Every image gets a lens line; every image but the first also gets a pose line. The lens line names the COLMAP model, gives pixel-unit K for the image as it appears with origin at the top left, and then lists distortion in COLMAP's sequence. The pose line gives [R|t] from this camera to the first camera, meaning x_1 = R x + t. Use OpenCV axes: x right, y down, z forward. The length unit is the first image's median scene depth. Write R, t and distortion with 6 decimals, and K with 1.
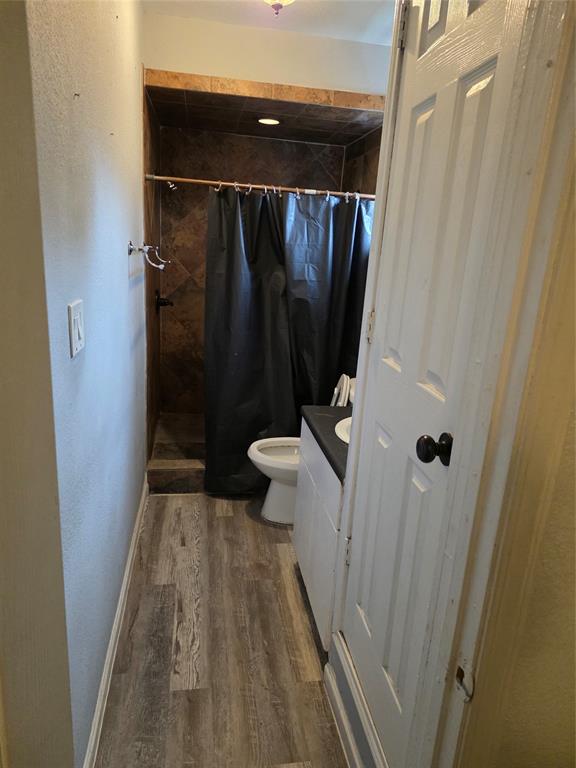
lens RADIAL K [[518.8, 0, 287.2], [0, 518.8, 385.2], [0, 0, 1]] dist [0.059384, -0.046350]
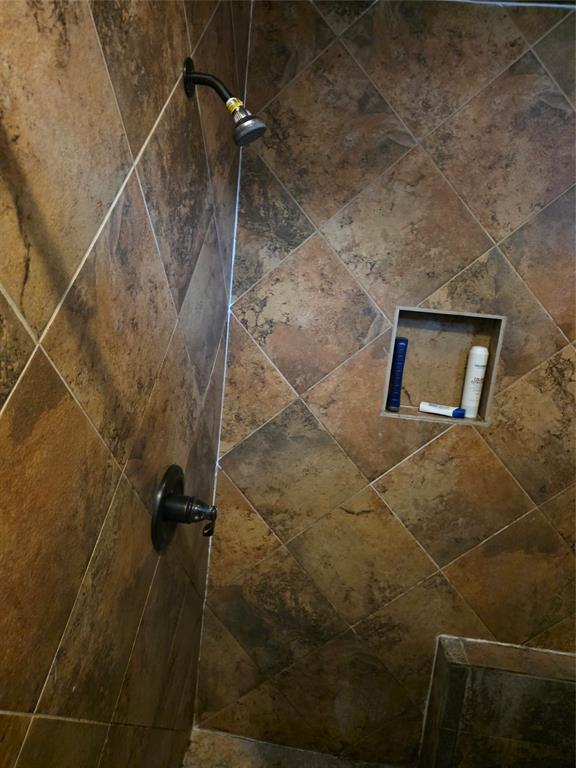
lens RADIAL K [[518.8, 0, 288.7], [0, 518.8, 383.9], [0, 0, 1]] dist [0.059384, -0.046350]
pose [[0.978910, 0.066634, -0.193122, -0.124660], [-0.088926, 0.990039, -0.109155, -0.183790], [0.183925, 0.124027, 0.975084, 0.649849]]
